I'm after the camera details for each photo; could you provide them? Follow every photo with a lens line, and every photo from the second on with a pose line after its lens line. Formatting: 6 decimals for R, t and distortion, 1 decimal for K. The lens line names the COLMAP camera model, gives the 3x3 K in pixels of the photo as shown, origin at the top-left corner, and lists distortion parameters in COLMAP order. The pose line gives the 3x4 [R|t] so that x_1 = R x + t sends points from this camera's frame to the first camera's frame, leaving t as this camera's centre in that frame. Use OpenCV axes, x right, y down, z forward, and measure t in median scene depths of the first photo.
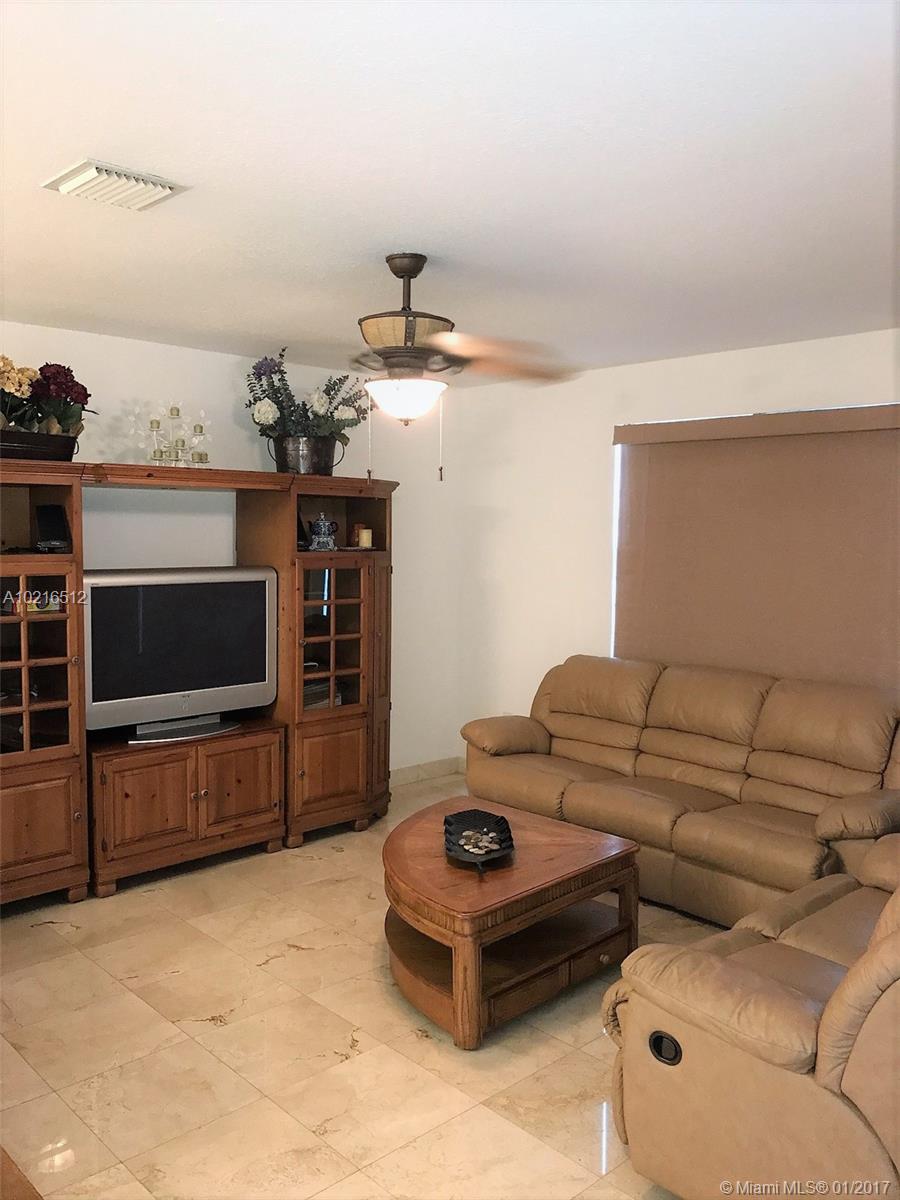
lens RADIAL K [[963.7, 0, 450.0], [0, 963.7, 600.0], [0, 0, 1]] dist [0.080457, -0.300168]
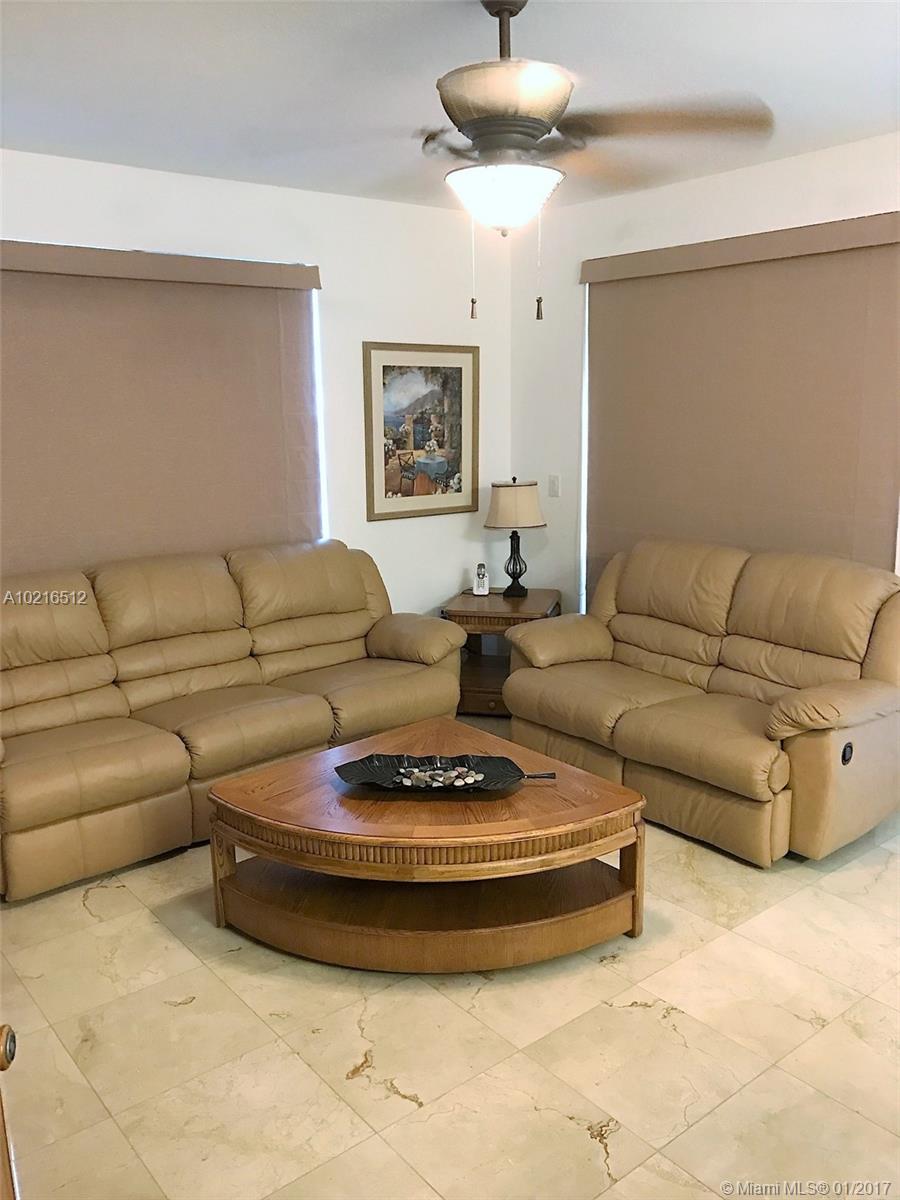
lens RADIAL K [[975.0, 0, 455.8], [0, 975.0, 597.5], [0, 0, 1]] dist [0.091585, -0.205800]
pose [[0.062503, -0.210040, 0.975693, -0.816880], [0.087354, 0.975004, 0.204295, -0.072051], [-0.994215, 0.072462, 0.079288, 0.997264]]
